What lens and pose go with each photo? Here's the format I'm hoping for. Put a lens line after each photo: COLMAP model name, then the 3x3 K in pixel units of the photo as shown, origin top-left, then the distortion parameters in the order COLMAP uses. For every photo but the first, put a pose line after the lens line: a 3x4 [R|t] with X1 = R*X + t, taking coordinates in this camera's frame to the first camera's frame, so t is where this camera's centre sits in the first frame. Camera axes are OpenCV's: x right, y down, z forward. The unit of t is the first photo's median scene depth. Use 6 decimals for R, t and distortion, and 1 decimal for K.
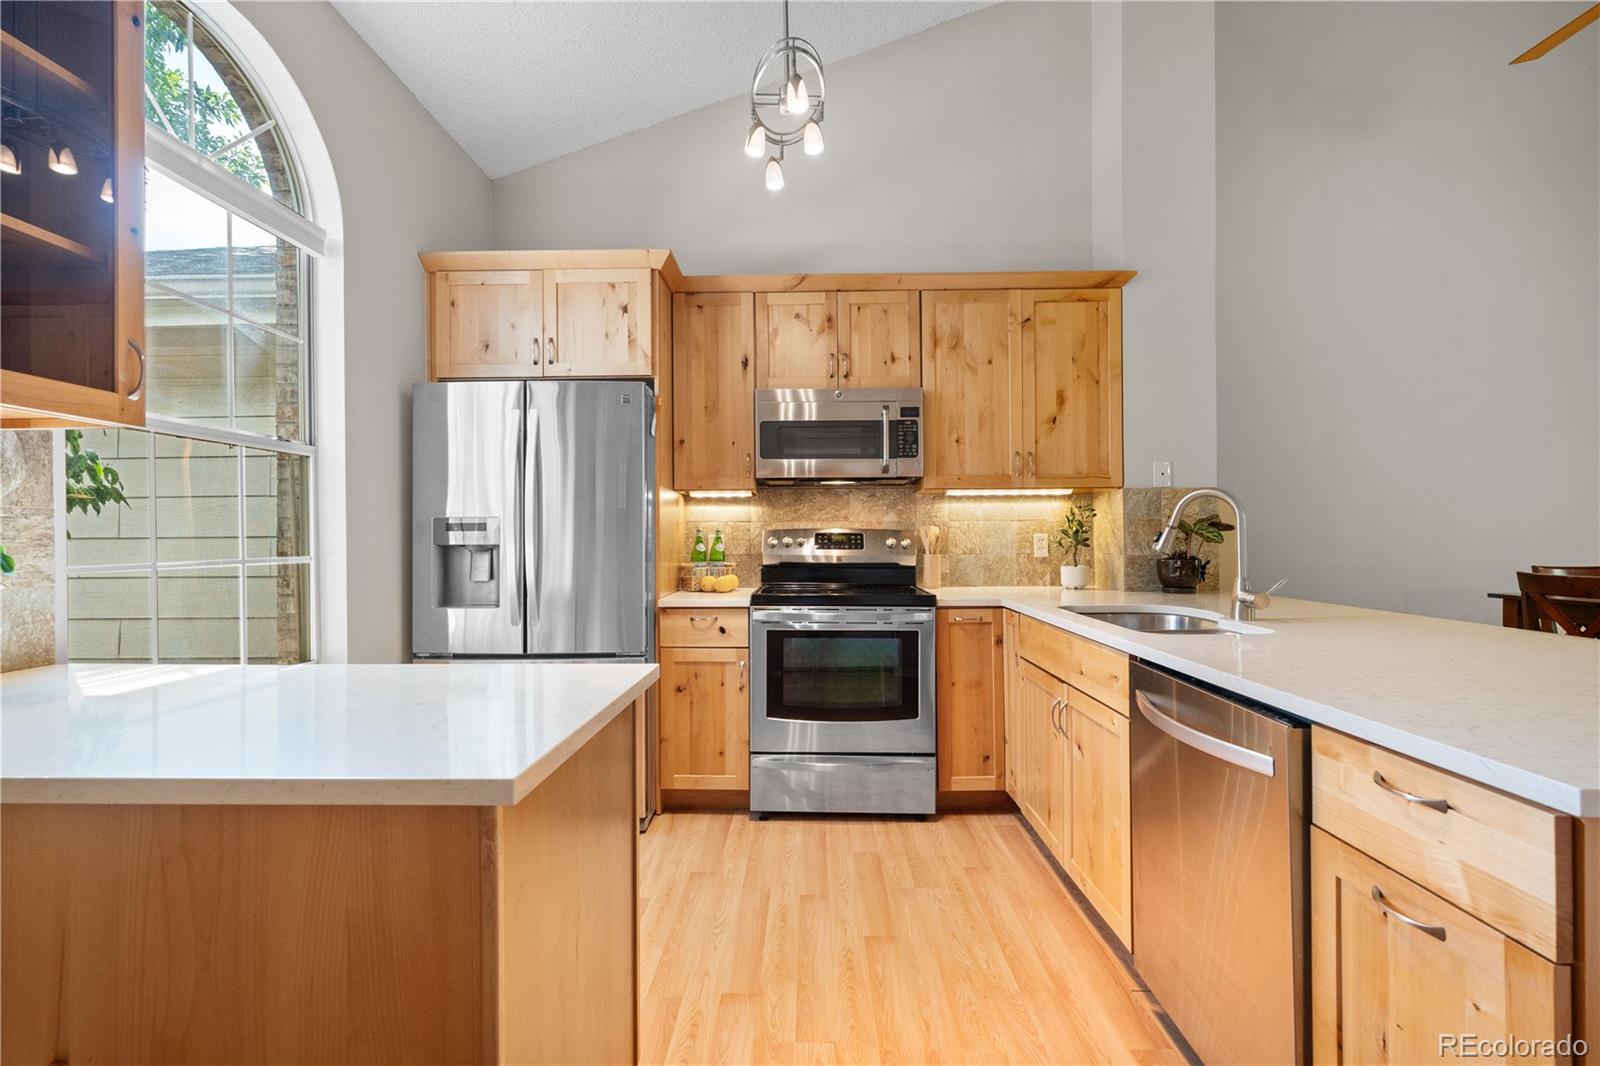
lens RADIAL K [[726.3, 0, 800.6], [0, 726.3, 533.0], [0, 0, 1]] dist [0.000063, 0.000795]
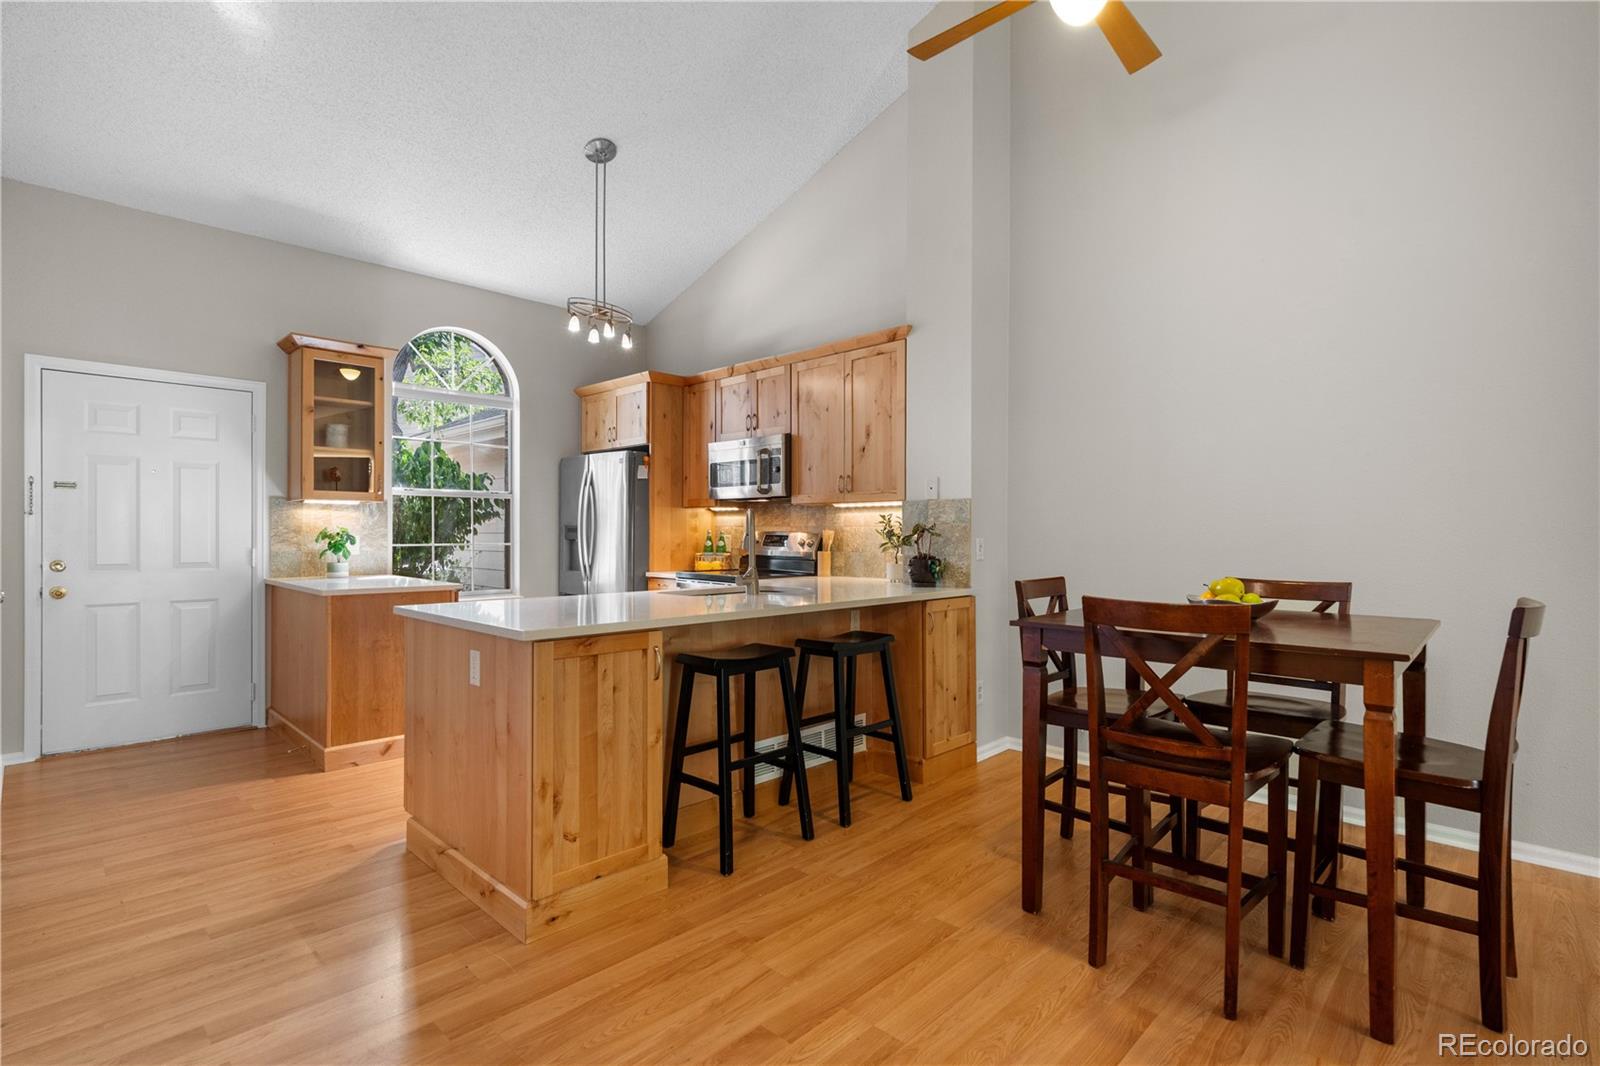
lens RADIAL K [[754.3, 0, 799.5], [0, 754.3, 536.7], [0, 0, 1]] dist [0.002643, 0.000029]
pose [[0.744690, 0.010060, -0.667335, 1.164254], [-0.007534, 0.999949, 0.006667, -0.007422], [0.667368, 0.000063, 0.744728, -0.084487]]
